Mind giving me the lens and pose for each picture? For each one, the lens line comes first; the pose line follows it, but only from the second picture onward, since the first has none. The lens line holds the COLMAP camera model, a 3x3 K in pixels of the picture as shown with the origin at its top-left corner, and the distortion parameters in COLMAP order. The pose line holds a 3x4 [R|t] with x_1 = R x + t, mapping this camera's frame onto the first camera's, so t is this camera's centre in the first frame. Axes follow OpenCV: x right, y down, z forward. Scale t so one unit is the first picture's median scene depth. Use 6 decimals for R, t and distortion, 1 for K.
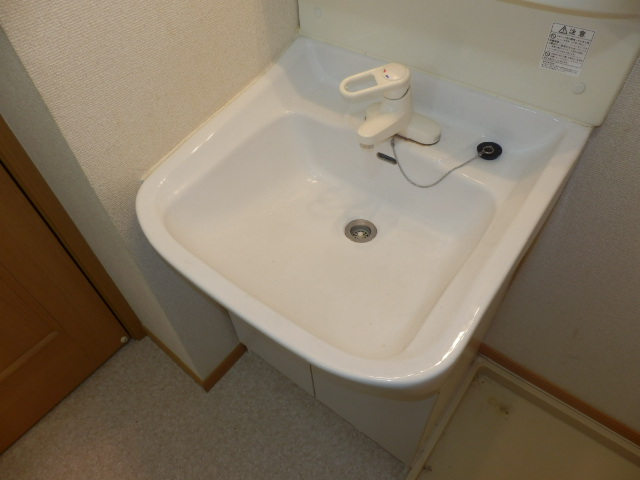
lens RADIAL K [[443.9, 0, 325.5], [0, 443.9, 244.9], [0, 0, 1]] dist [-0.002155, -0.004846]
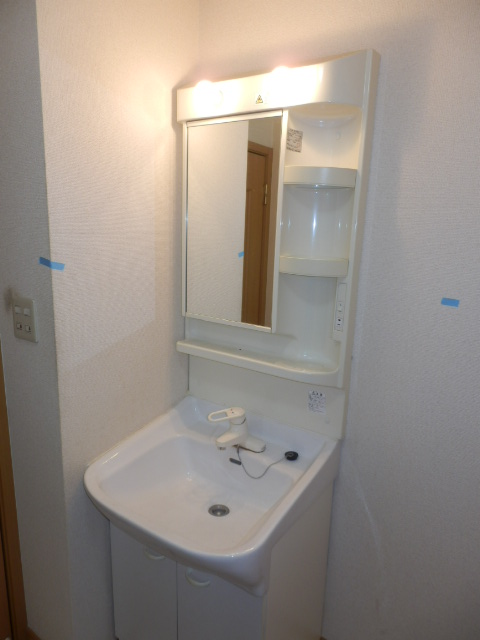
lens RADIAL K [[443.9, 0, 241.8], [0, 443.9, 321.0], [0, 0, 1]] dist [-0.002155, -0.004846]
pose [[0.996364, 0.053895, 0.065988, 0.023865], [-0.002604, 0.793410, -0.608682, 0.425727], [-0.085161, 0.606296, 0.790666, -0.686872]]
